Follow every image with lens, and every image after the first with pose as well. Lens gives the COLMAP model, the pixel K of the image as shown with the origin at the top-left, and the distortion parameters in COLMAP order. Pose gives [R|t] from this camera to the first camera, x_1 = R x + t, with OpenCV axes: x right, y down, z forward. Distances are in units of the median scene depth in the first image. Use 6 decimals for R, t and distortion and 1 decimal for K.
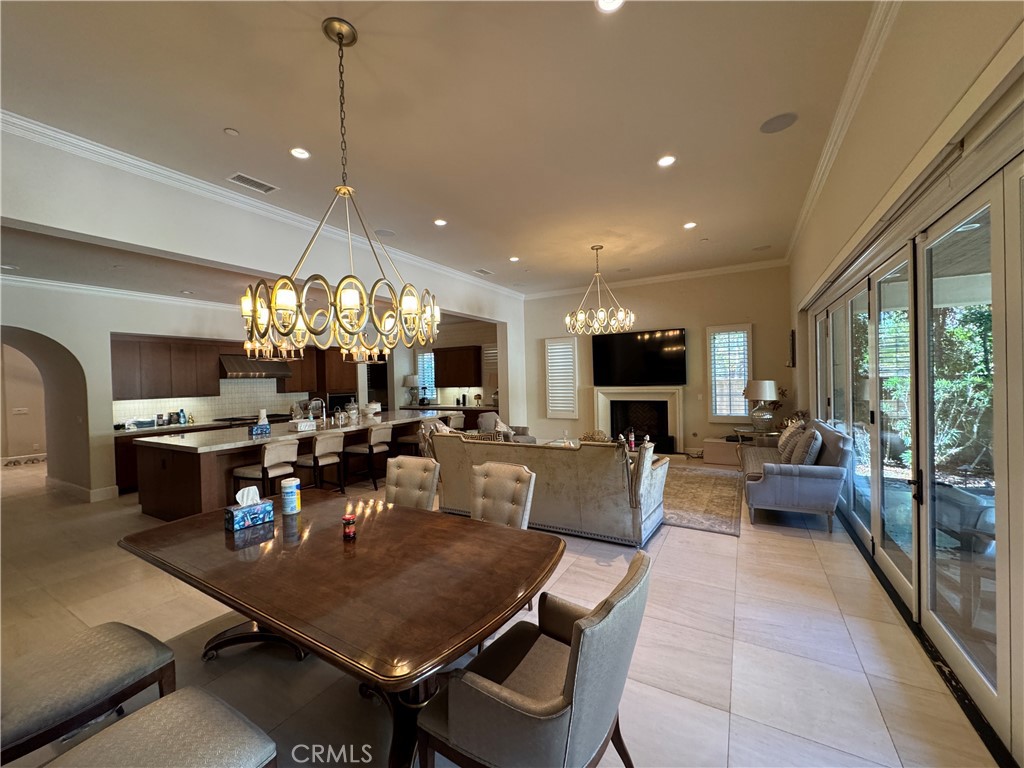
lens RADIAL K [[407.3, 0, 512.0], [0, 407.3, 384.0], [0, 0, 1]] dist [-0.003066, -0.000108]
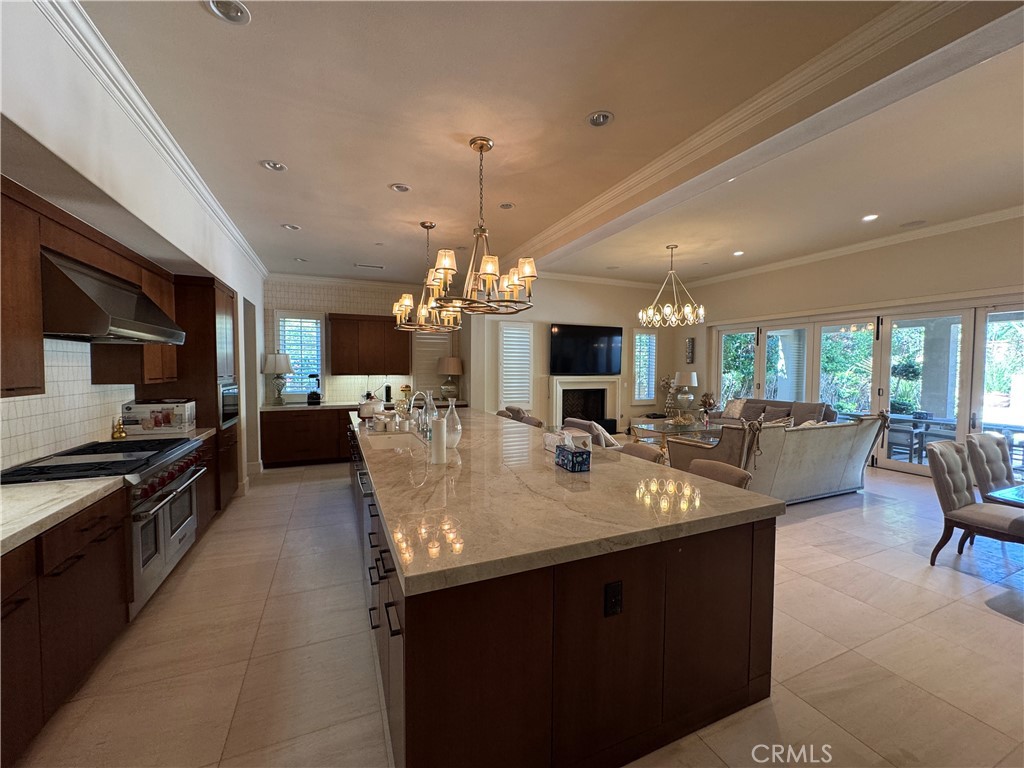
lens RADIAL K [[407.3, 0, 512.0], [0, 407.3, 384.0], [0, 0, 1]] dist [-0.003066, -0.000108]
pose [[0.596172, -0.007035, 0.802826, -0.743101], [-0.009935, 0.999820, 0.016139, 0.012799], [-0.802795, -0.017597, 0.595995, 0.561084]]
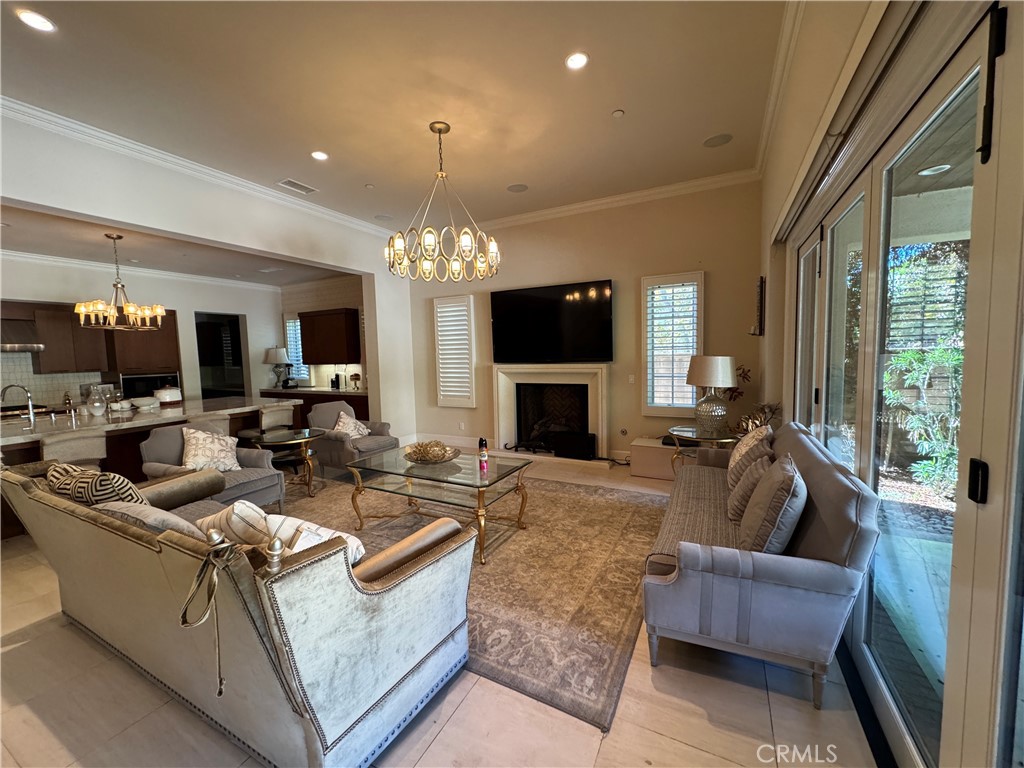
lens RADIAL K [[407.3, 0, 512.0], [0, 407.3, 384.0], [0, 0, 1]] dist [-0.003066, -0.000108]
pose [[0.998996, -0.003506, 0.044666, 0.231319], [0.000592, 0.997879, 0.065093, -0.005904], [-0.044799, -0.065001, 0.996879, 0.318198]]
